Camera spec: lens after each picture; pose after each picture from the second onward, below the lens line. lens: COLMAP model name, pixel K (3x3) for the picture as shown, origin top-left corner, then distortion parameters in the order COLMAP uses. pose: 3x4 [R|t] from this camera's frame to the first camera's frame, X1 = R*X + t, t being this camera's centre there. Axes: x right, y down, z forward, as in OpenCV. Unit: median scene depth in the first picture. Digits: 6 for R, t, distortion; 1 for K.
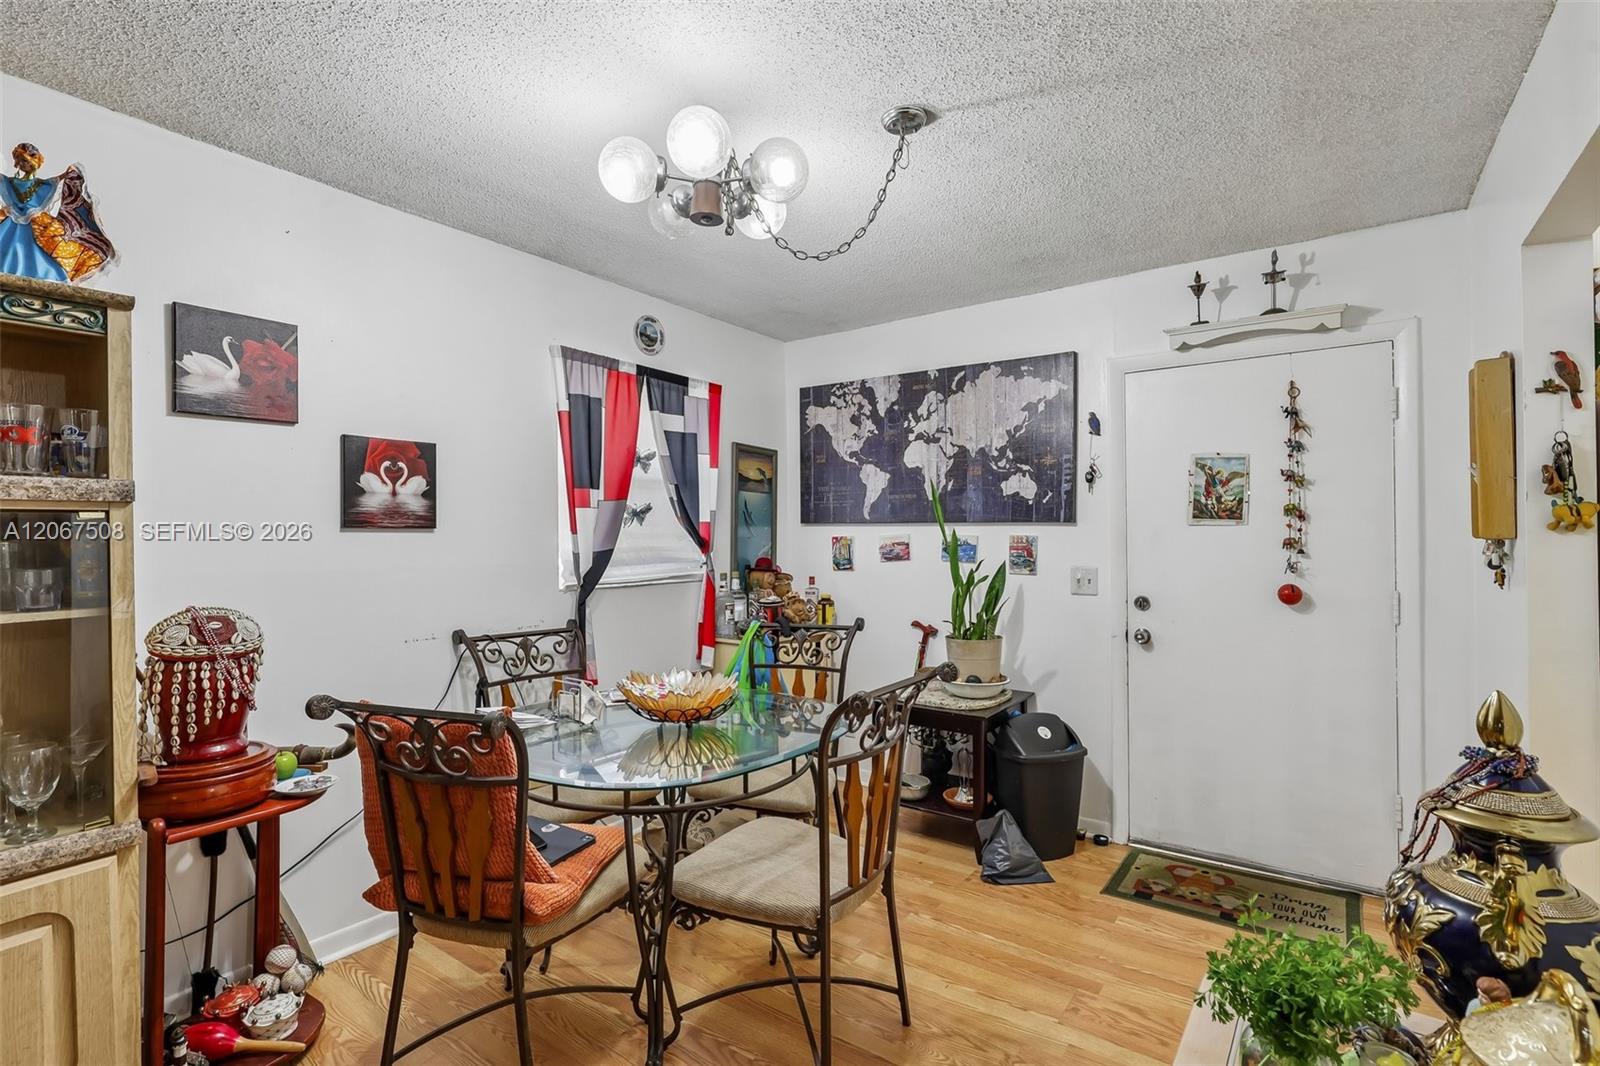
lens RADIAL K [[740.2, 0, 804.5], [0, 740.2, 531.8], [0, 0, 1]] dist [-0.033235, 0.007564]
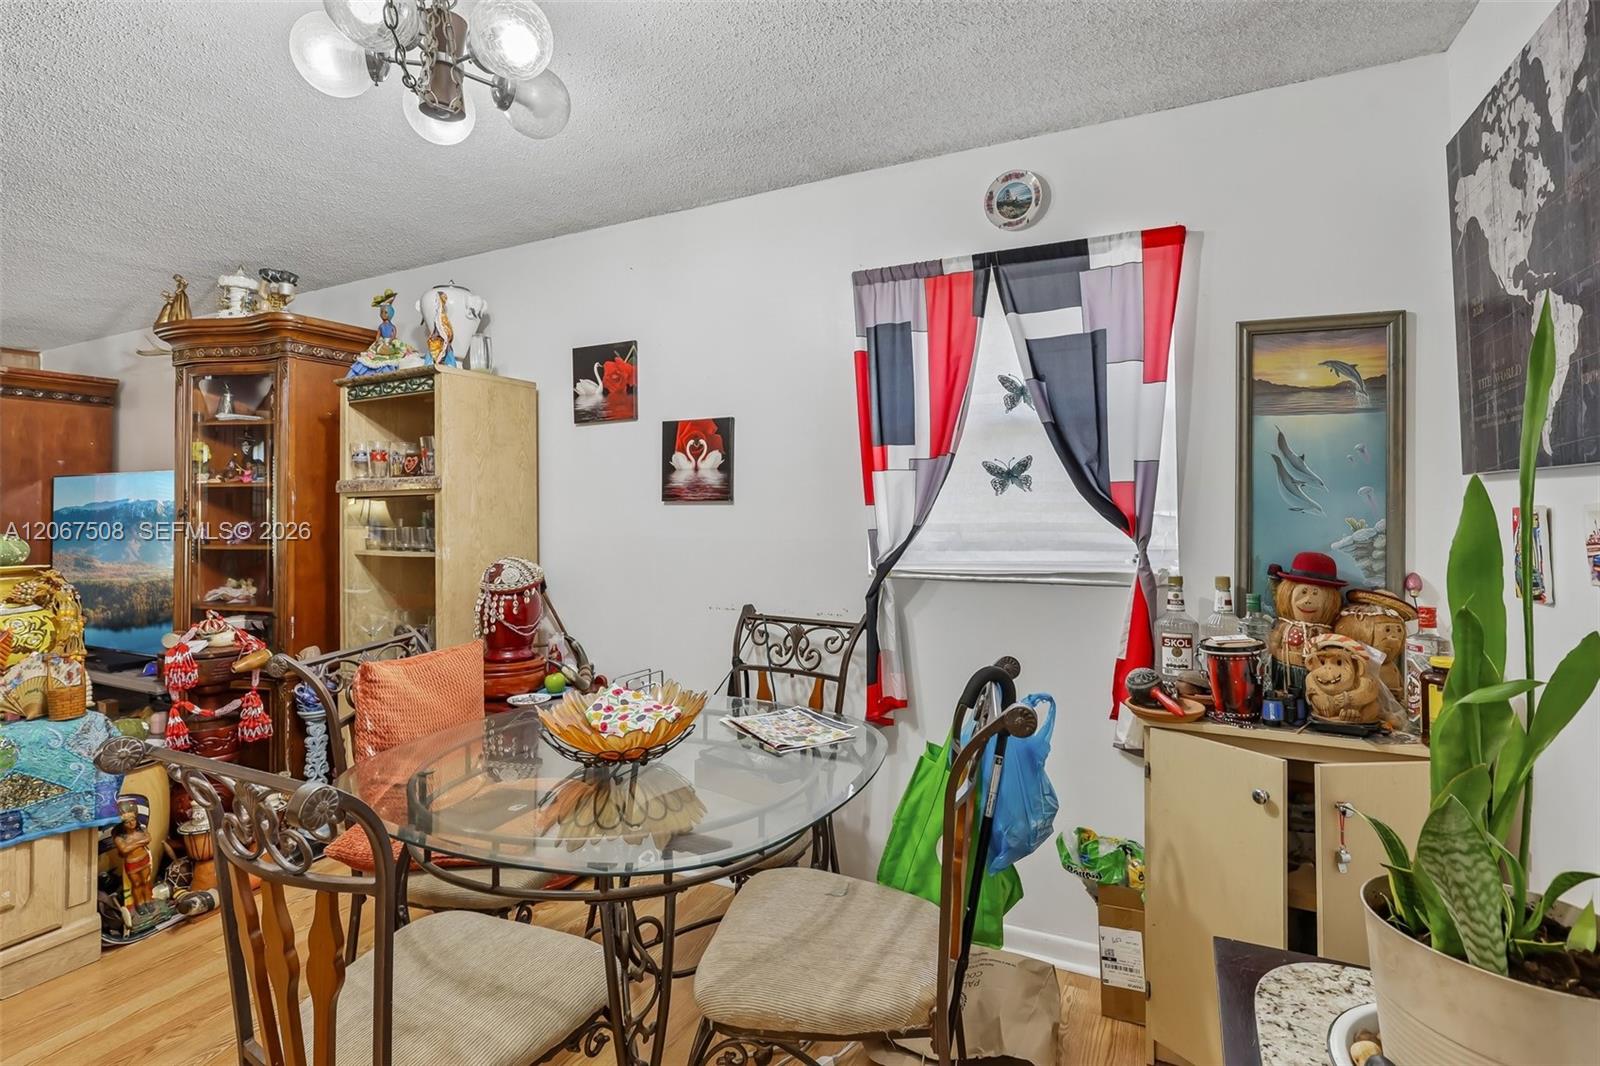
lens RADIAL K [[757.9, 0, 802.7], [0, 757.9, 492.8], [0, 0, 1]] dist [-0.018051, 0.008014]
pose [[0.171576, -0.019814, -0.984972, 0.412287], [0.009976, 0.999781, -0.018374, 0.003563], [0.985120, -0.006673, 0.171737, 0.696703]]
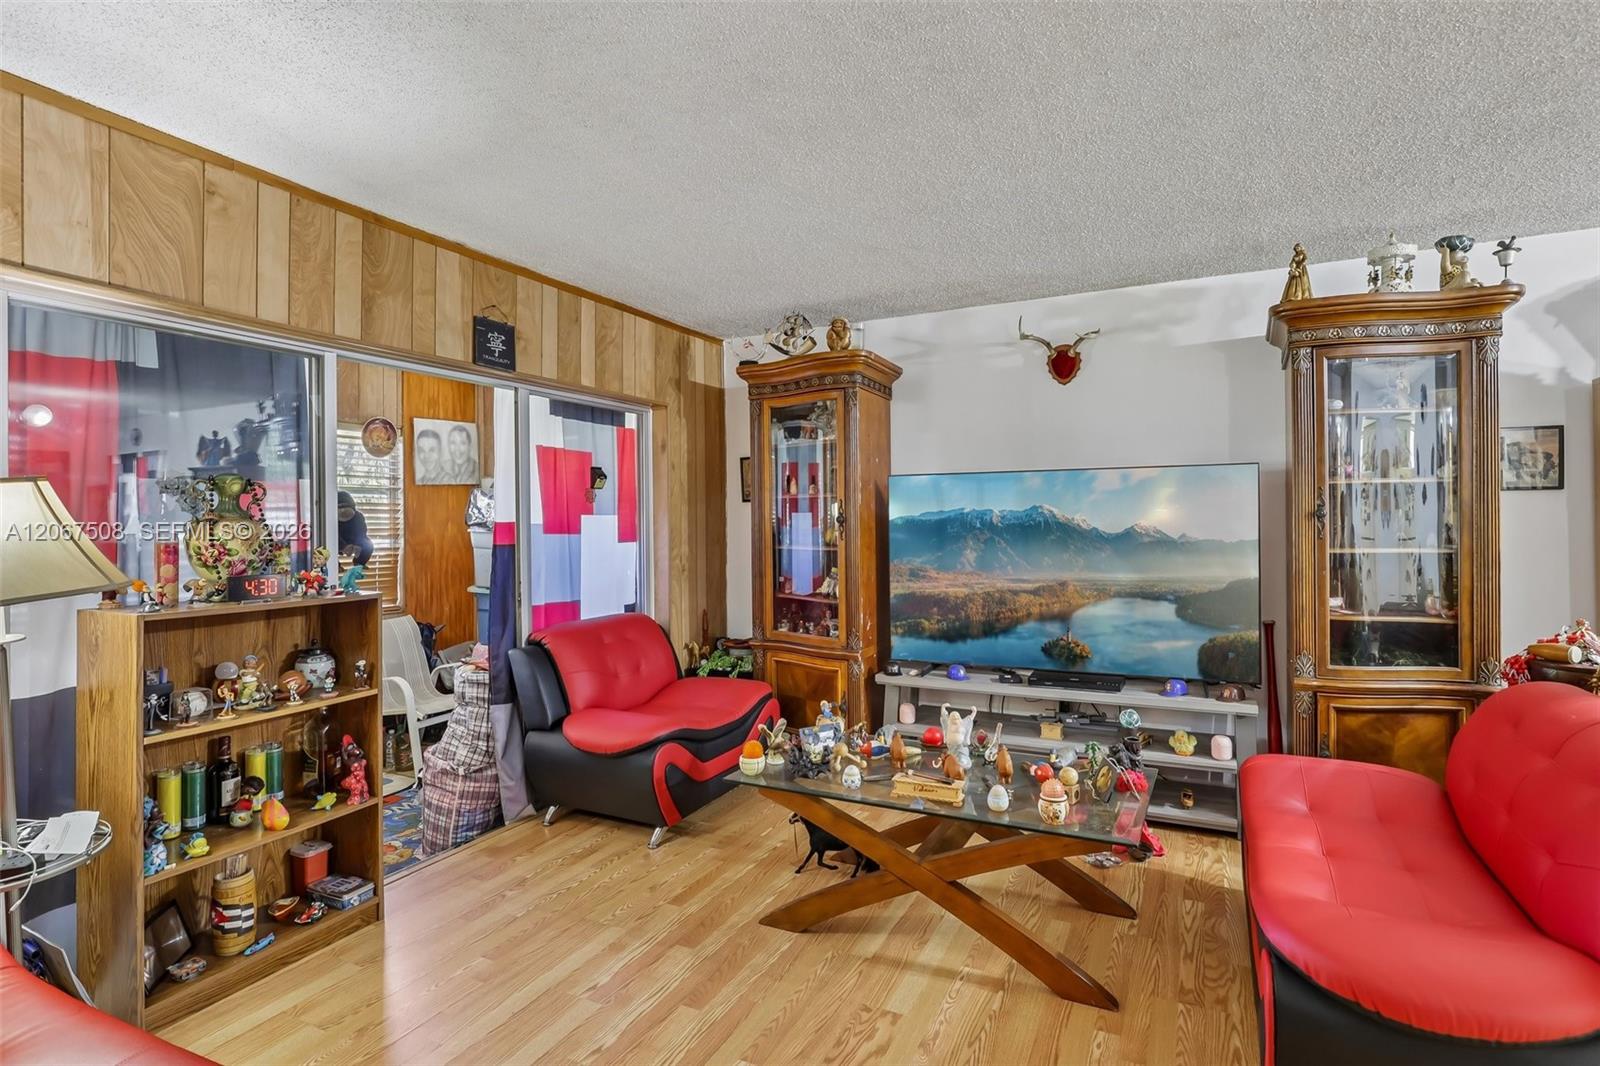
lens RADIAL K [[801.6, 0, 806.7], [0, 801.6, 518.4], [0, 0, 1]] dist [-0.001725, 0.000014]
pose [[0.173303, 0.000938, -0.984868, 0.121440], [0.014664, 0.999886, 0.003533, -0.001948], [0.984759, -0.015055, 0.173270, -0.669946]]
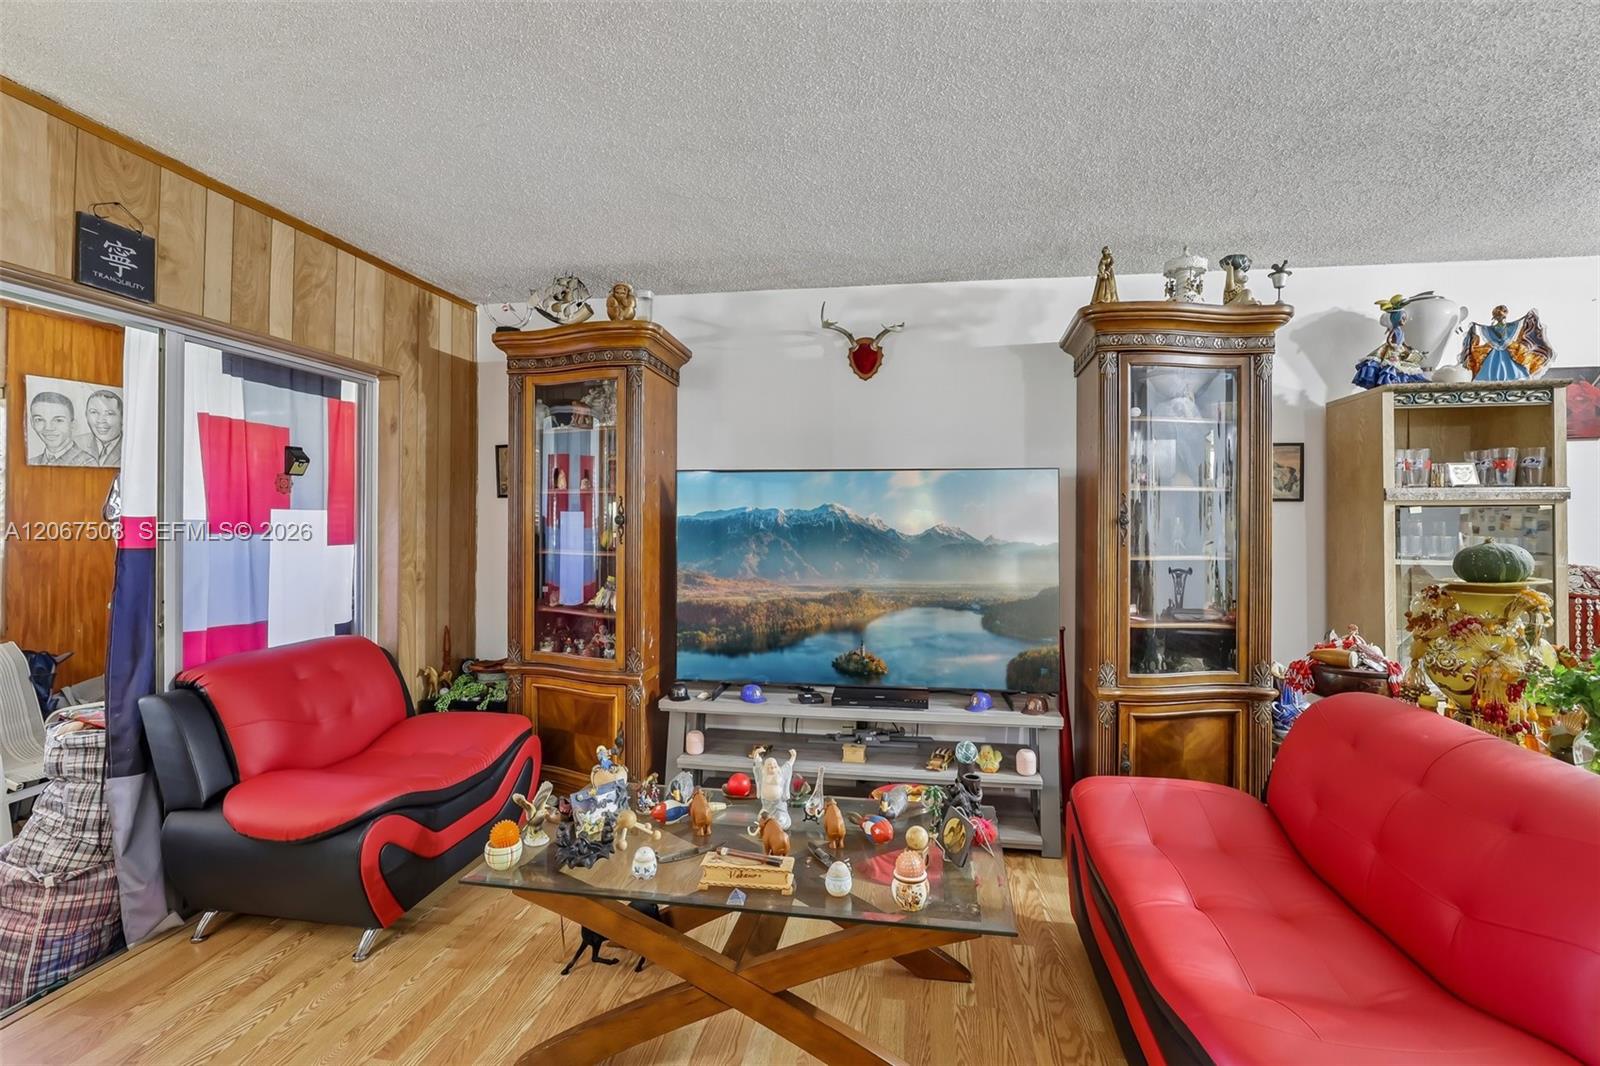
lens RADIAL K [[754.2, 0, 800.1], [0, 754.2, 516.6], [0, 0, 1]] dist [-0.013011, 0.002159]
pose [[0.455660, 0.001151, -0.890153, -0.089040], [-0.000938, 0.999999, 0.000813, -0.000352], [0.890154, 0.000464, 0.455660, -0.645882]]
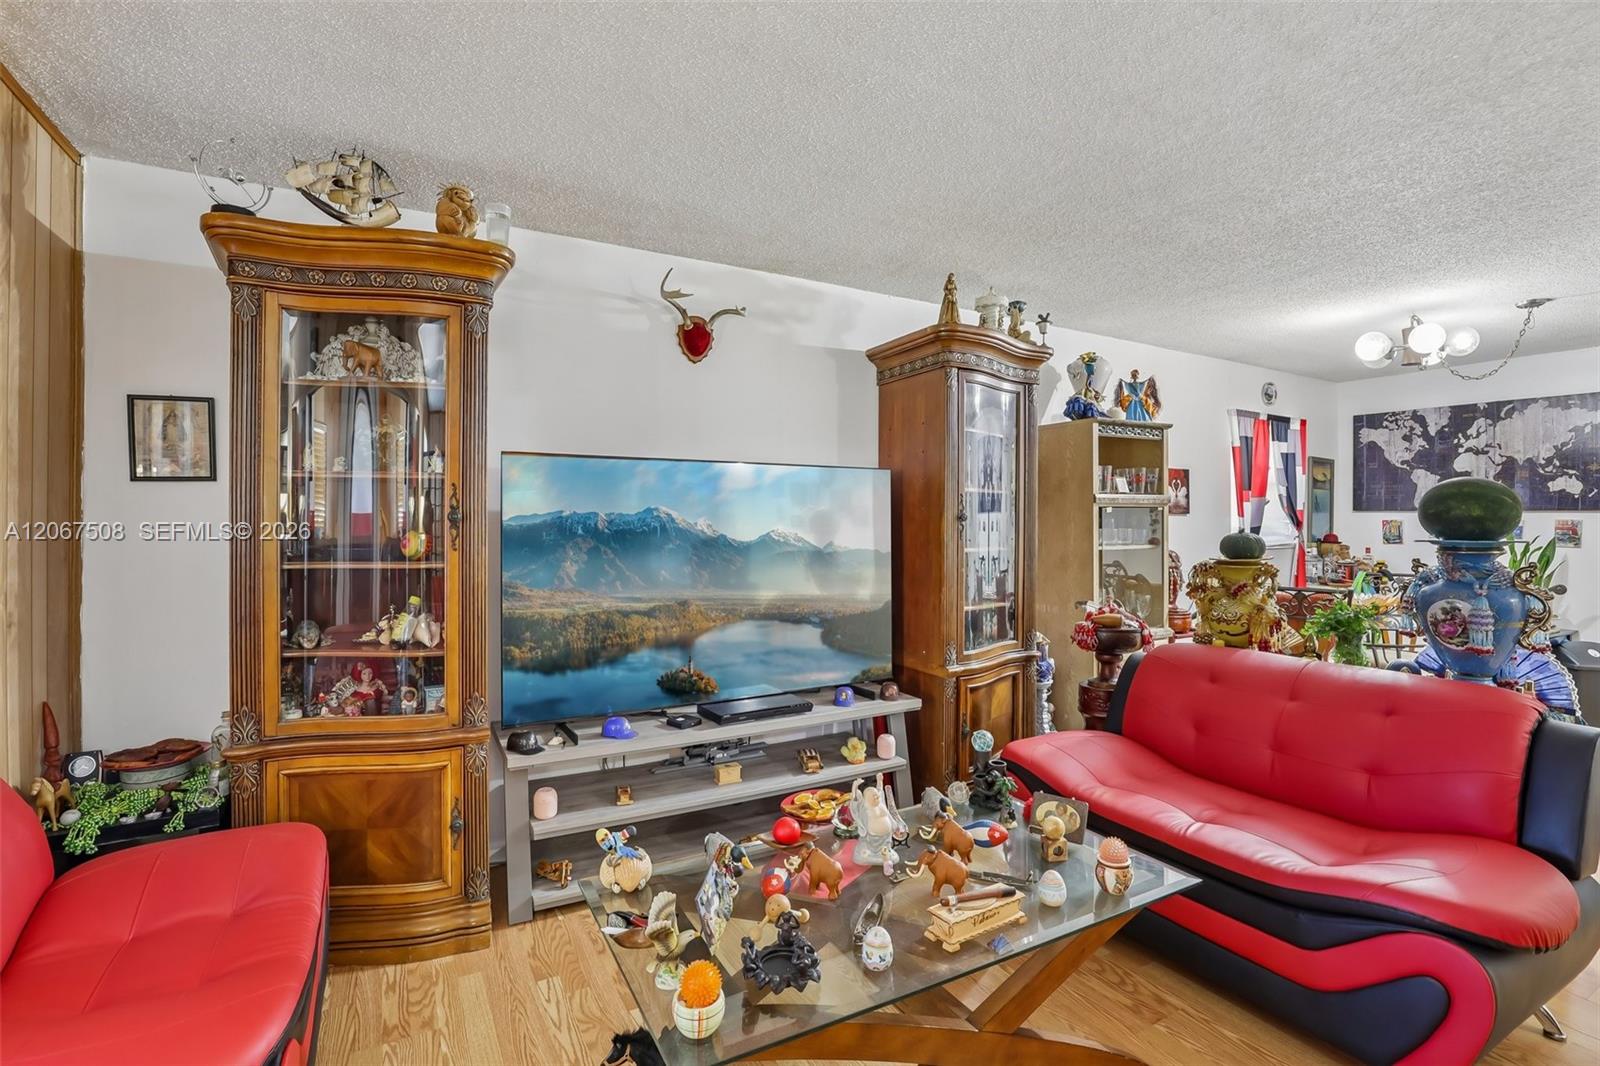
lens RADIAL K [[748.7, 0, 797.4], [0, 748.7, 519.5], [0, 0, 1]] dist [-0.035210, 0.008452]
pose [[0.909859, 0.005529, -0.414881, -0.476857], [-0.003507, 0.999978, 0.005635, 0.002189], [0.414903, -0.003672, 0.909858, -0.894897]]
